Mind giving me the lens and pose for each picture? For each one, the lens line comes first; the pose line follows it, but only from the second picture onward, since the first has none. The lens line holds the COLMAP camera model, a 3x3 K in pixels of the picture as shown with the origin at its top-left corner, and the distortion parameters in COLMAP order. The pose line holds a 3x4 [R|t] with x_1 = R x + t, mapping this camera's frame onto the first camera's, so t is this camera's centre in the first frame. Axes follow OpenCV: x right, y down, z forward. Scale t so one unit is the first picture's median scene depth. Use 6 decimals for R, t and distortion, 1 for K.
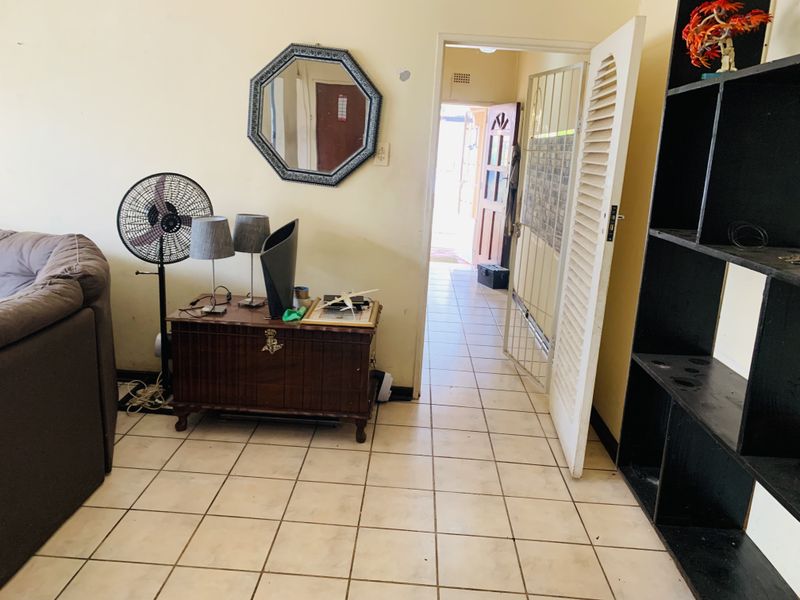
lens RADIAL K [[619.3, 0, 398.3], [0, 619.3, 296.4], [0, 0, 1]] dist [0.011140, 0.002718]
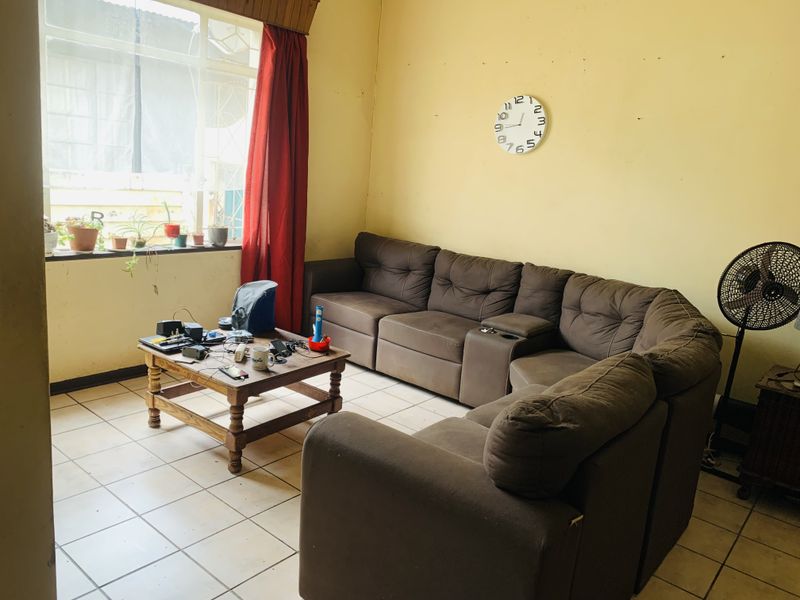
lens RADIAL K [[619.3, 0, 398.3], [0, 619.3, 296.4], [0, 0, 1]] dist [0.011140, 0.002718]
pose [[0.795224, 0.147067, -0.588210, -0.249713], [-0.191777, 0.981340, -0.013912, 0.018963], [0.575188, 0.123868, 0.808589, -0.154276]]
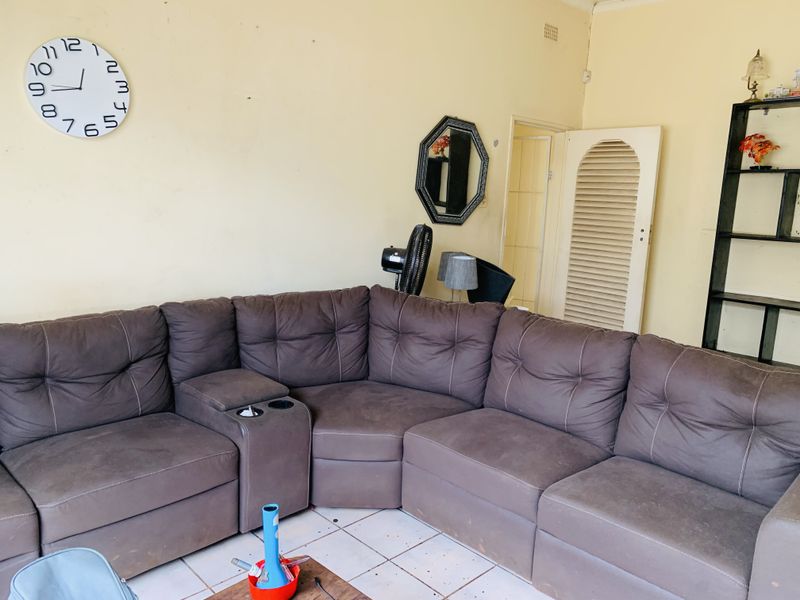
lens RADIAL K [[619.3, 0, 398.3], [0, 619.3, 296.4], [0, 0, 1]] dist [0.011140, 0.002718]
pose [[0.693437, -0.147610, 0.705235, -1.221393], [0.169852, 0.984694, 0.039093, -0.112318], [-0.700211, 0.092677, 0.707895, 0.206726]]
